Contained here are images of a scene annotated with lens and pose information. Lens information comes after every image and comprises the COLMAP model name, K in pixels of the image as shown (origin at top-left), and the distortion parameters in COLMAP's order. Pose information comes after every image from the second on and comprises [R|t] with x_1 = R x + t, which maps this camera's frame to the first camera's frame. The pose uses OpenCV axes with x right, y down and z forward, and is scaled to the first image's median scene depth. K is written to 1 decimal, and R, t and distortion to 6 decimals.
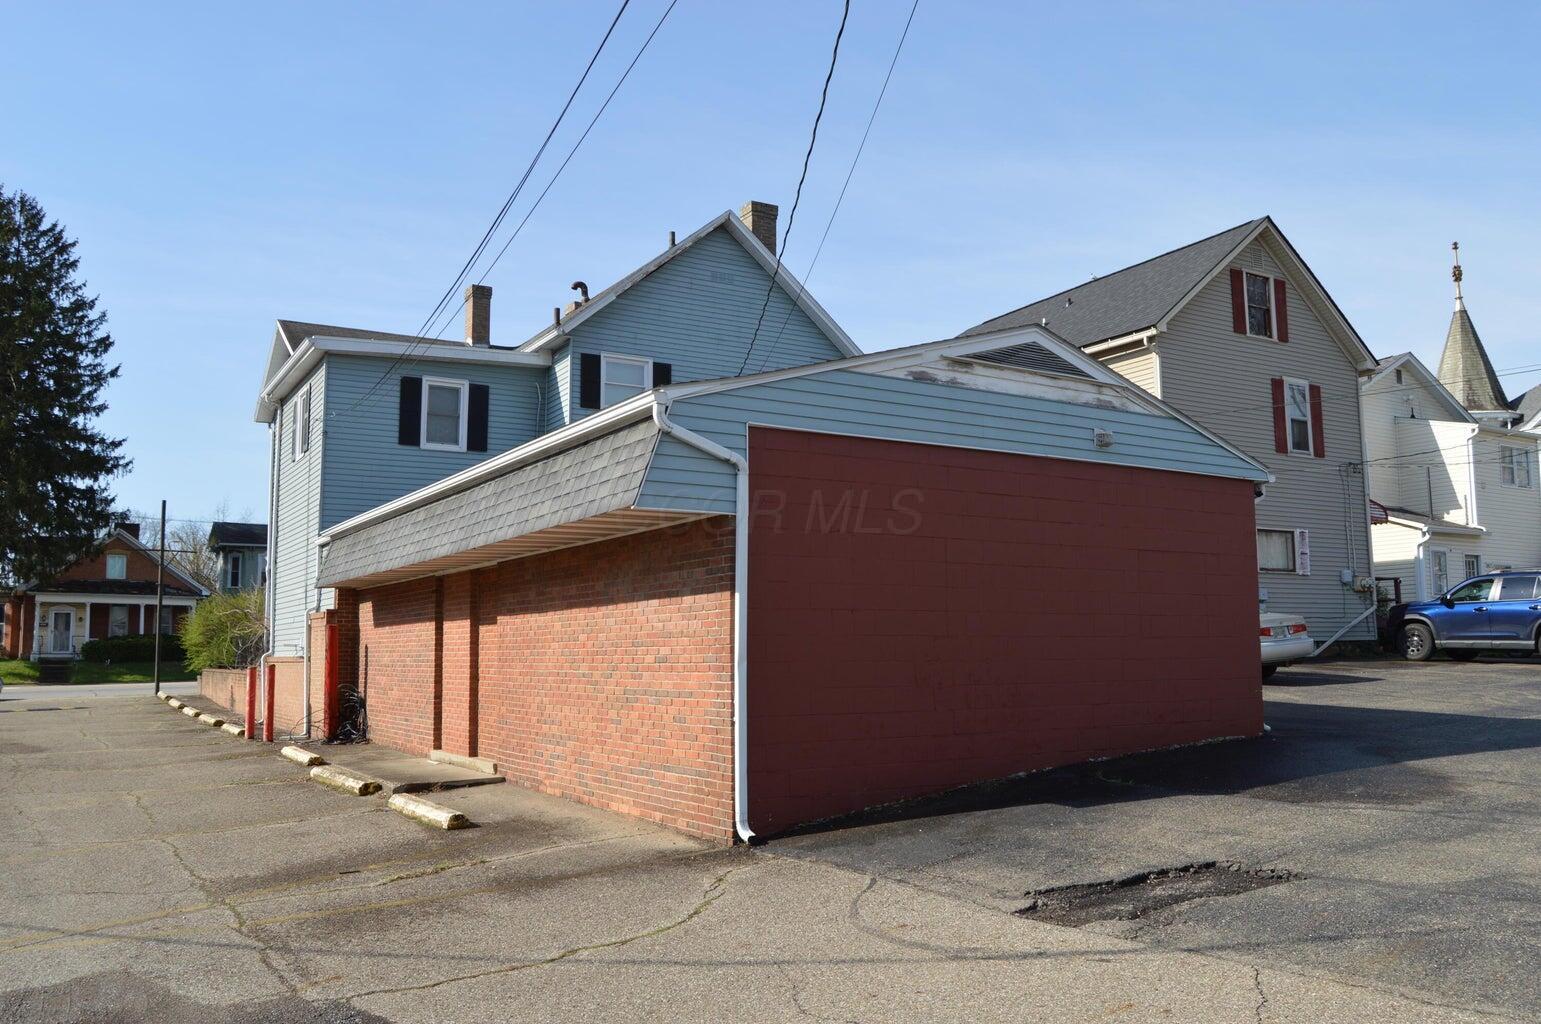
lens RADIAL K [[1215.7, 0, 776.4], [0, 1215.7, 525.0], [0, 0, 1]] dist [-0.087311, 0.000193]
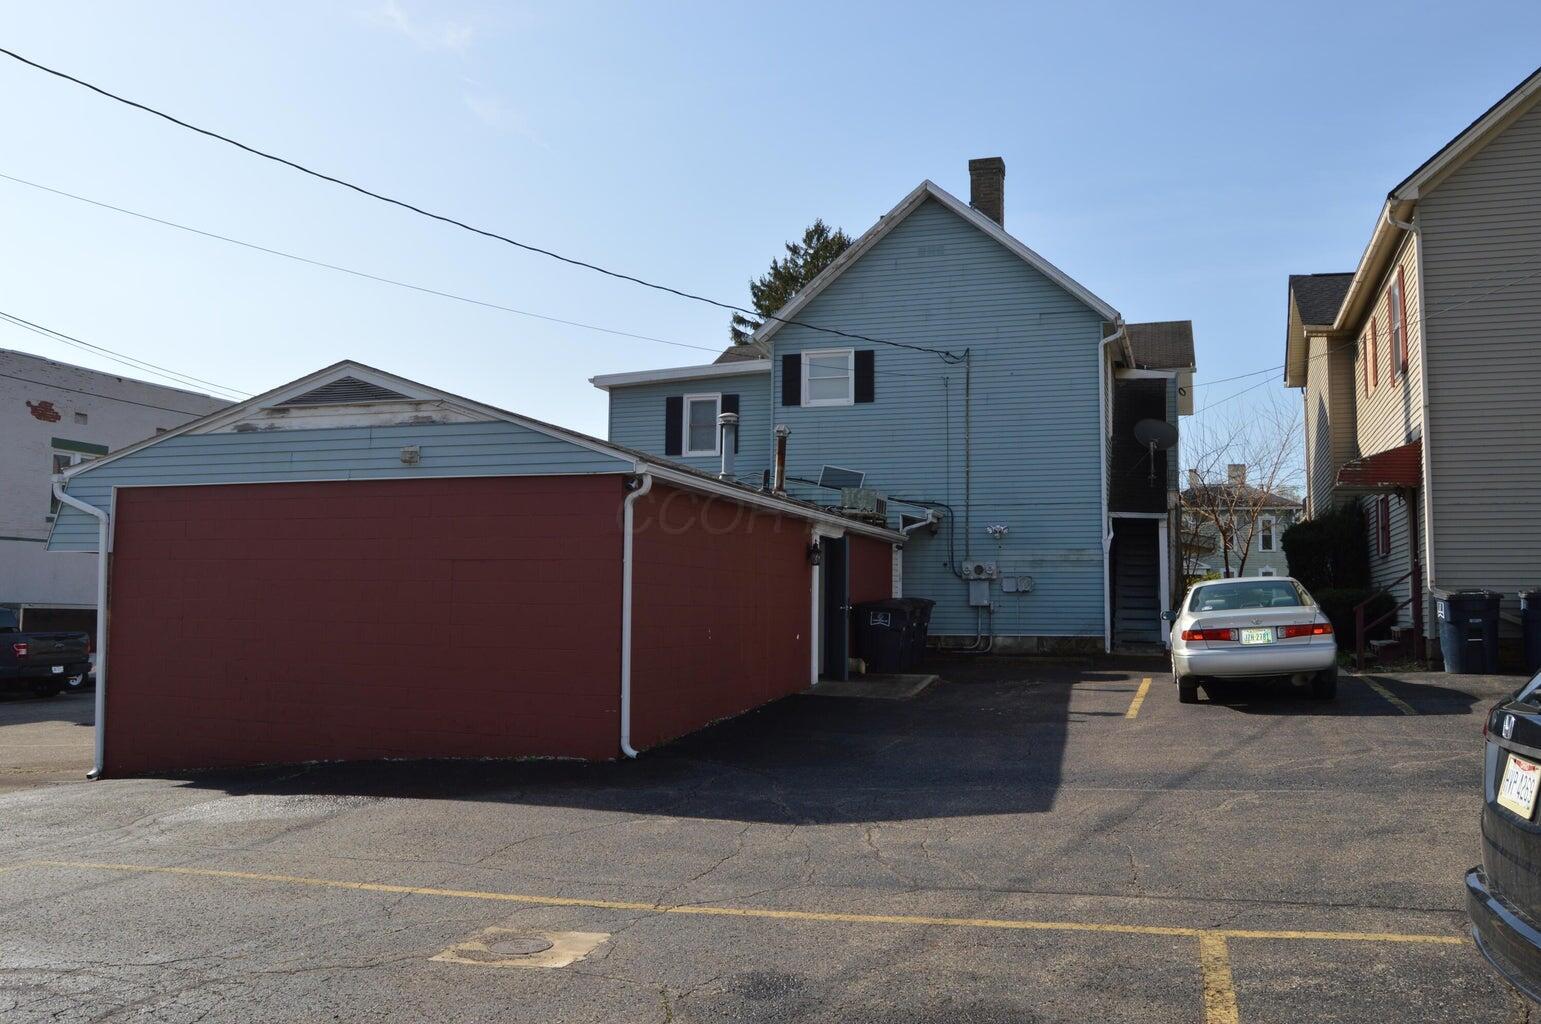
lens RADIAL K [[1215.7, 0, 776.3], [0, 1215.7, 504.4], [0, 0, 1]] dist [-0.087311, 0.000193]
pose [[0.664507, -0.052387, -0.745444, 1.252642], [0.066480, 0.997729, -0.010854, 0.003304], [0.744319, -0.042344, 0.666480, 0.537298]]
